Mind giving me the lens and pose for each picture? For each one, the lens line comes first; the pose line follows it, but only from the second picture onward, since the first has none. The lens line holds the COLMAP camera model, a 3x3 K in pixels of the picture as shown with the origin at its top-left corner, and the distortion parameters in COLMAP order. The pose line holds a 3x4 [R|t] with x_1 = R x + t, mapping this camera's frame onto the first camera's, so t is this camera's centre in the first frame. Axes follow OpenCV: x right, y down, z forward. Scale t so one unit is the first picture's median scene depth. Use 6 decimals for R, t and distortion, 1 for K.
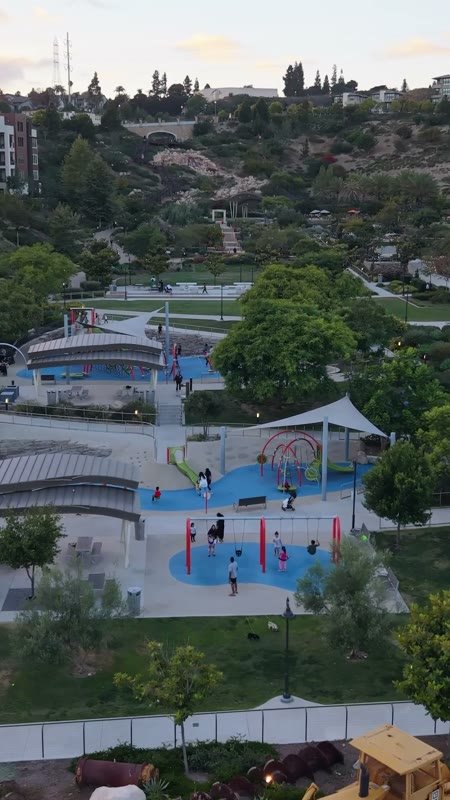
lens RADIAL K [[1005.9, 0, 225.0], [0, 1005.9, 400.0], [0, 0, 1]] dist [0.231772, -0.831136]
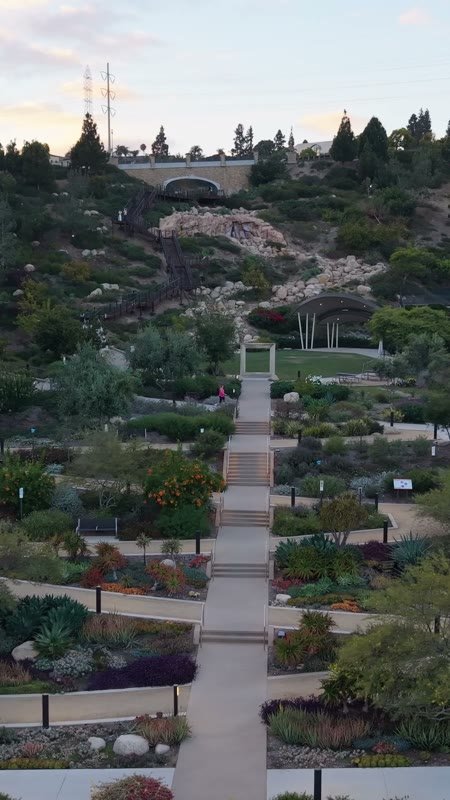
lens RADIAL K [[1005.9, 0, 225.0], [0, 1005.9, 400.0], [0, 0, 1]] dist [0.231772, -0.831136]
pose [[0.994047, 0.014234, -0.108022, 0.018054], [-0.022297, 0.997023, -0.073804, -0.106565], [0.106650, 0.075773, 0.991405, 0.480627]]
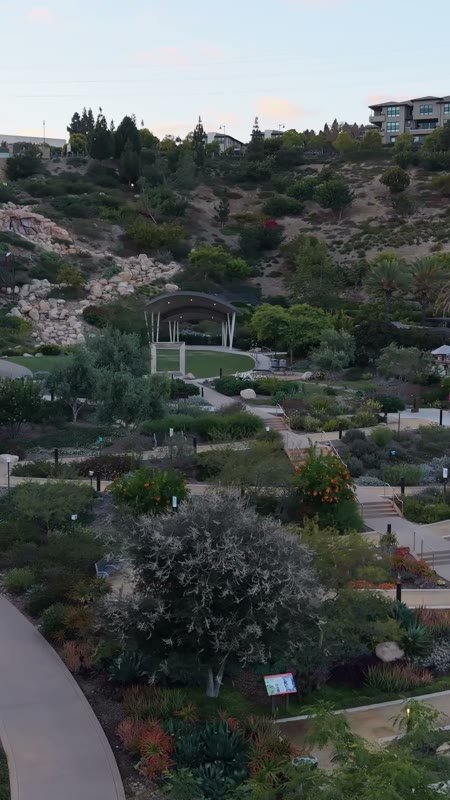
lens RADIAL K [[1005.9, 0, 225.0], [0, 1005.9, 400.0], [0, 0, 1]] dist [0.231772, -0.831136]
pose [[0.966400, -0.031870, 0.255058, -0.063906], [0.050224, 0.996570, -0.065775, -0.108069], [-0.252087, 0.076375, 0.964686, 0.485847]]
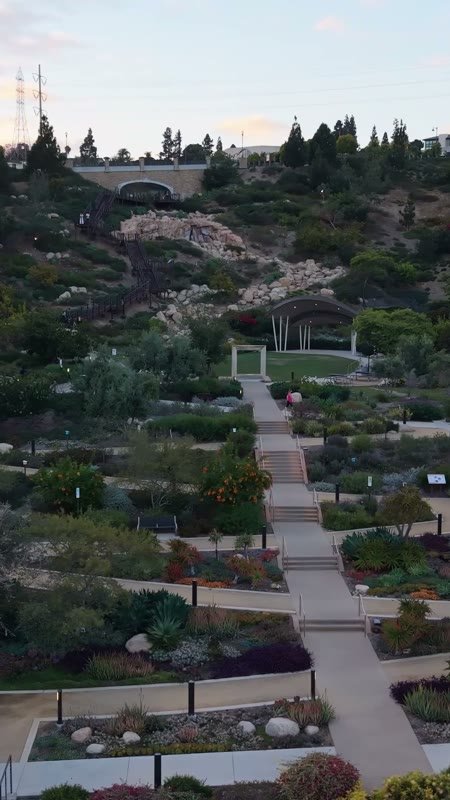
lens RADIAL K [[1005.9, 0, 225.0], [0, 1005.9, 400.0], [0, 0, 1]] dist [0.231772, -0.831136]
pose [[0.999639, 0.004041, -0.026544, -0.003583], [-0.006104, 0.996927, -0.078093, -0.105354], [0.026146, 0.078227, 0.996593, 0.474579]]
